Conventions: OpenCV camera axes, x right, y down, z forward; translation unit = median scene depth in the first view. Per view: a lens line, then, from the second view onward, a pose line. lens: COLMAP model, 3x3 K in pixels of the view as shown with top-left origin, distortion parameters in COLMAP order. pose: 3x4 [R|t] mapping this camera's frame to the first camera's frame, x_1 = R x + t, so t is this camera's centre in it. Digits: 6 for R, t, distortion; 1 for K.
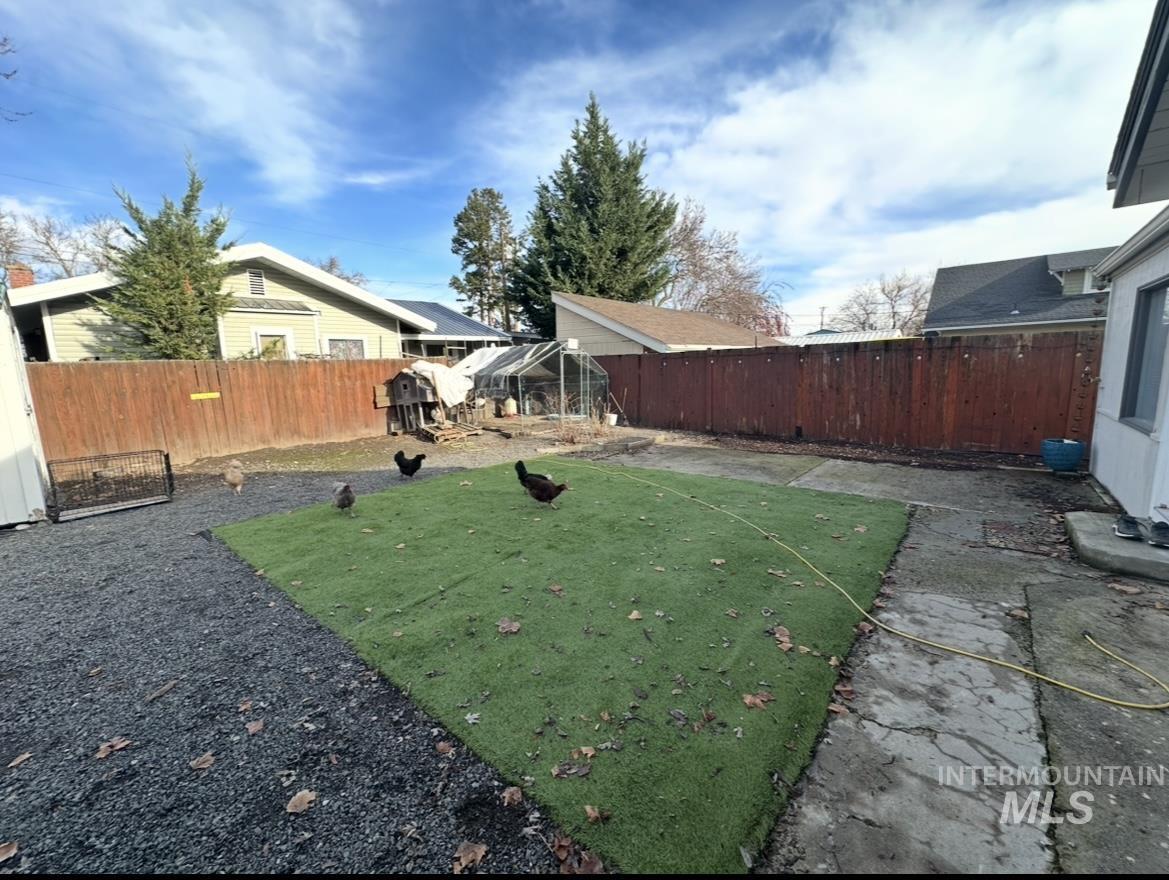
lens RADIAL K [[465.3, 0, 584.8], [0, 465.3, 438.6], [0, 0, 1]] dist [-0.001656, 0.000274]
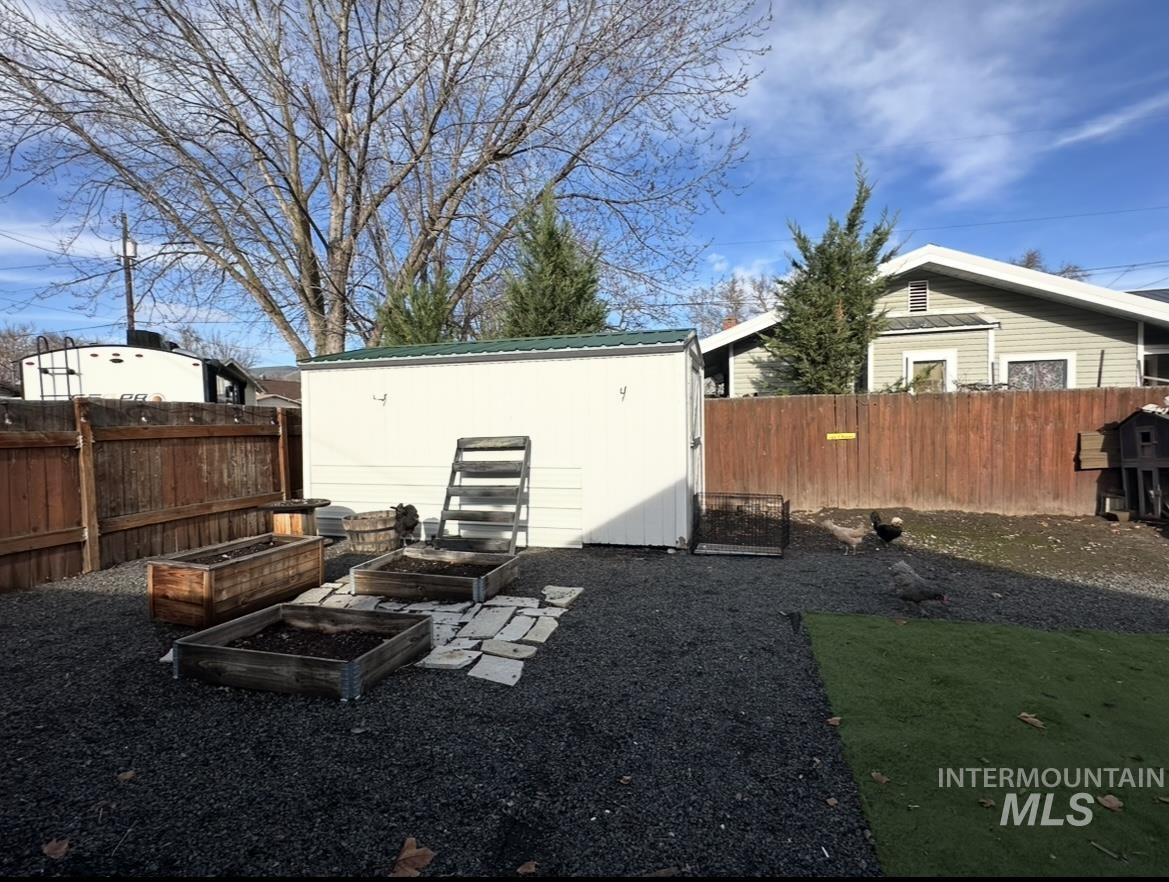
lens RADIAL K [[582.2, 0, 585.3], [0, 582.2, 435.5], [0, 0, 1]] dist [-0.001078, 0.000151]
pose [[0.430631, 0.049898, -0.901148, -0.057814], [-0.134148, 0.990918, -0.009237, -0.020261], [0.892503, 0.124865, 0.433414, 0.120118]]
